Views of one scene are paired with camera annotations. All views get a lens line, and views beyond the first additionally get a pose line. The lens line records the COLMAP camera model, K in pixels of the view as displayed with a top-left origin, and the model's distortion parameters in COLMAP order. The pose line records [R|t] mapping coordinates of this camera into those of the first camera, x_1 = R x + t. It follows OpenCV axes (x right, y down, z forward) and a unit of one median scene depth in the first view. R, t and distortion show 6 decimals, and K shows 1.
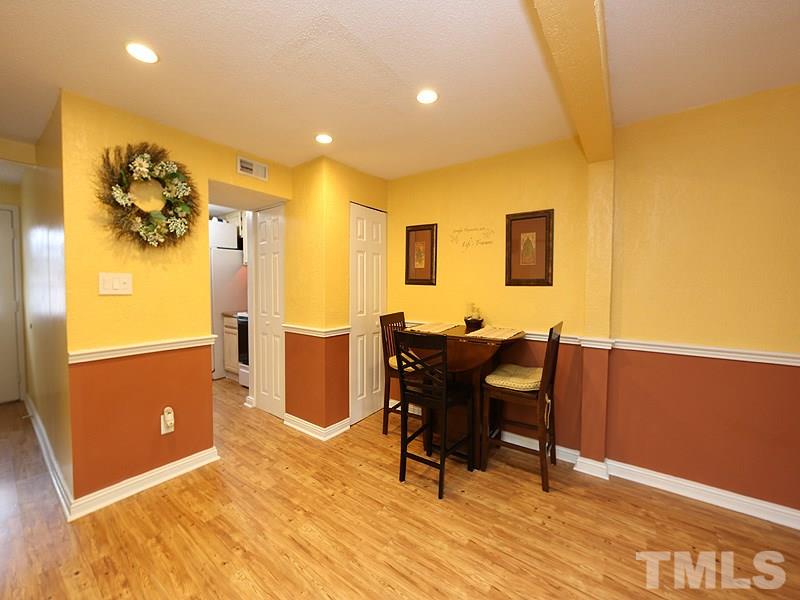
lens RADIAL K [[315.8, 0, 398.1], [0, 315.8, 299.4], [0, 0, 1]] dist [-0.001281, -0.000126]
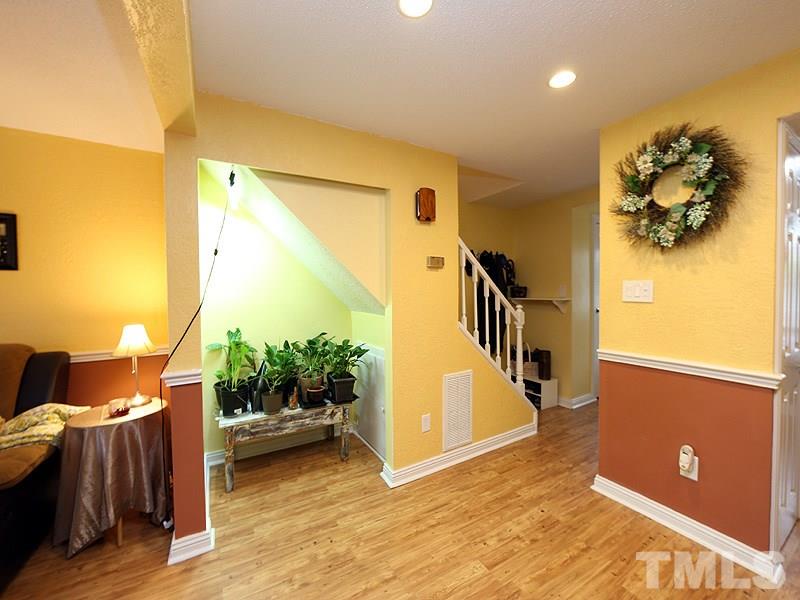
lens RADIAL K [[315.8, 0, 398.1], [0, 315.8, 299.4], [0, 0, 1]] dist [-0.001281, -0.000126]
pose [[-0.393288, 0.023758, -0.919108, 0.316152], [-0.032707, 0.998672, 0.039810, -0.038989], [0.918833, 0.045718, -0.391988, 0.703141]]
